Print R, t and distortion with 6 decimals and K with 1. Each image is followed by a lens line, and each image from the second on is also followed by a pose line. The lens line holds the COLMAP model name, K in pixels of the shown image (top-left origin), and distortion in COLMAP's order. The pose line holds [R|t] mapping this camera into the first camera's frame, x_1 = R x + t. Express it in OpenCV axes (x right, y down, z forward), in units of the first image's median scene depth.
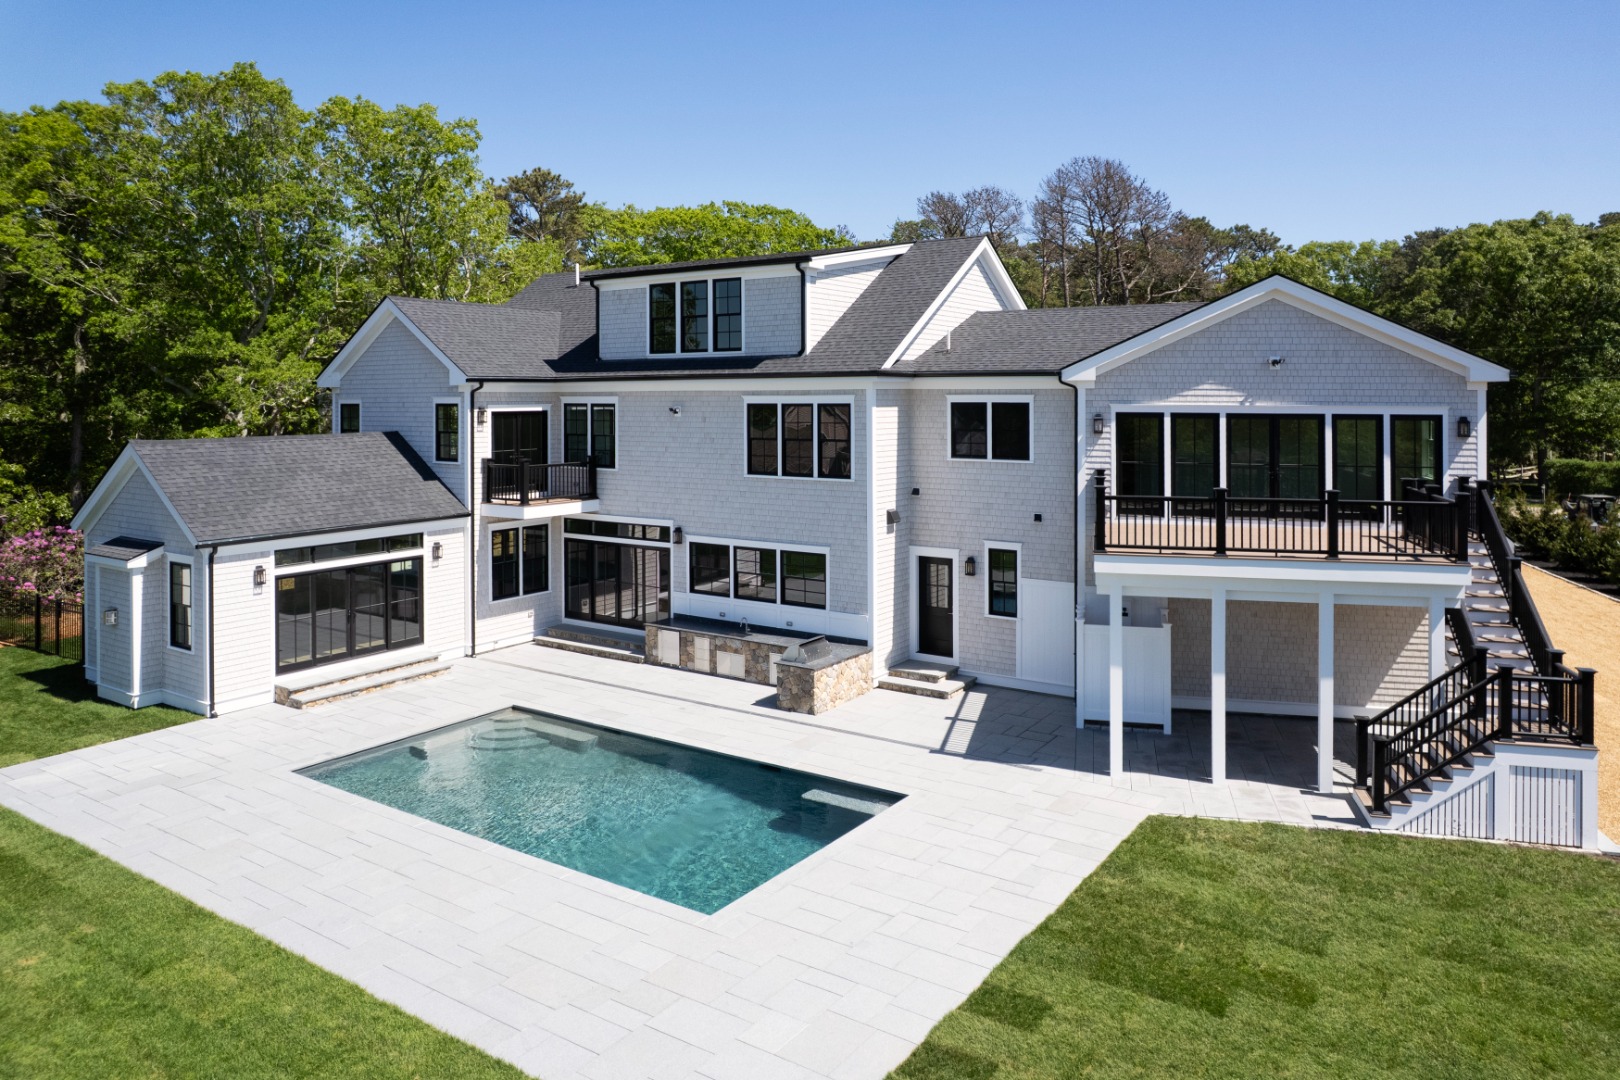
lens RADIAL K [[1070.5, 0, 809.0], [0, 1070.5, 433.8], [0, 0, 1]] dist [-0.025593, 0.001448]
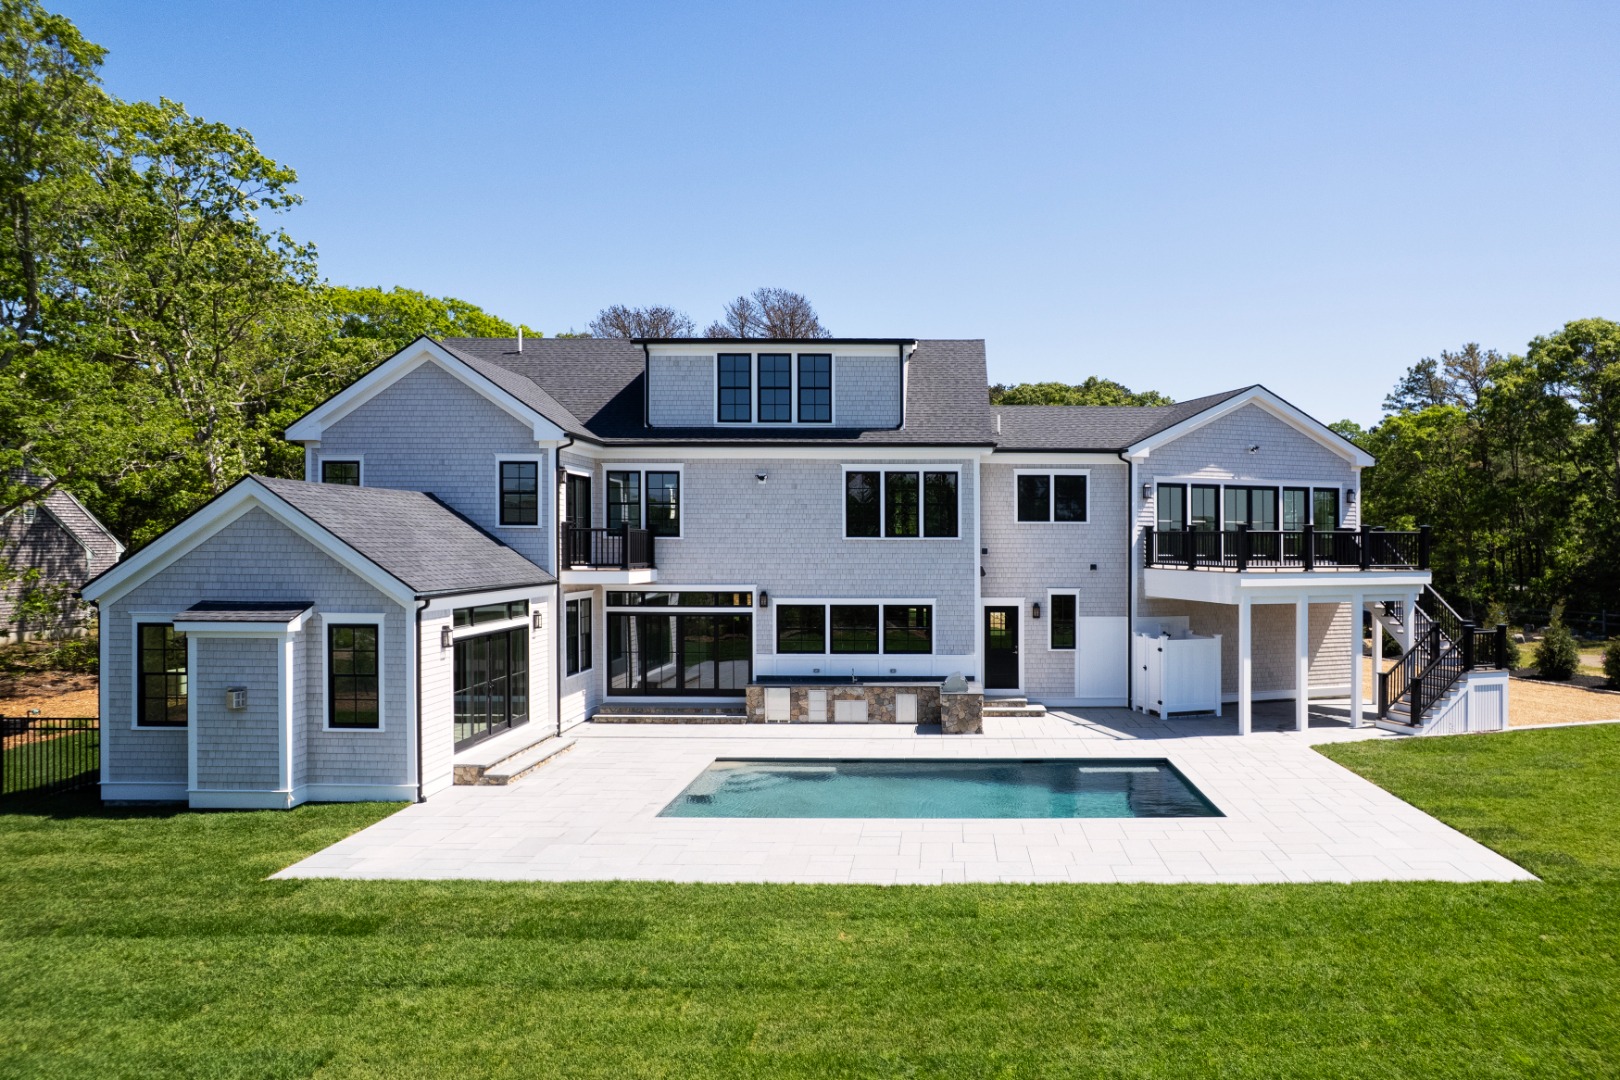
lens RADIAL K [[1070.5, 0, 942.1], [0, 1070.5, 559.2], [0, 0, 1]] dist [-0.025593, 0.001448]
pose [[0.828753, -0.004667, 0.559595, -0.608625], [0.013113, 0.999853, -0.011082, 0.077482], [-0.559460, 0.016522, 0.828692, 0.053464]]
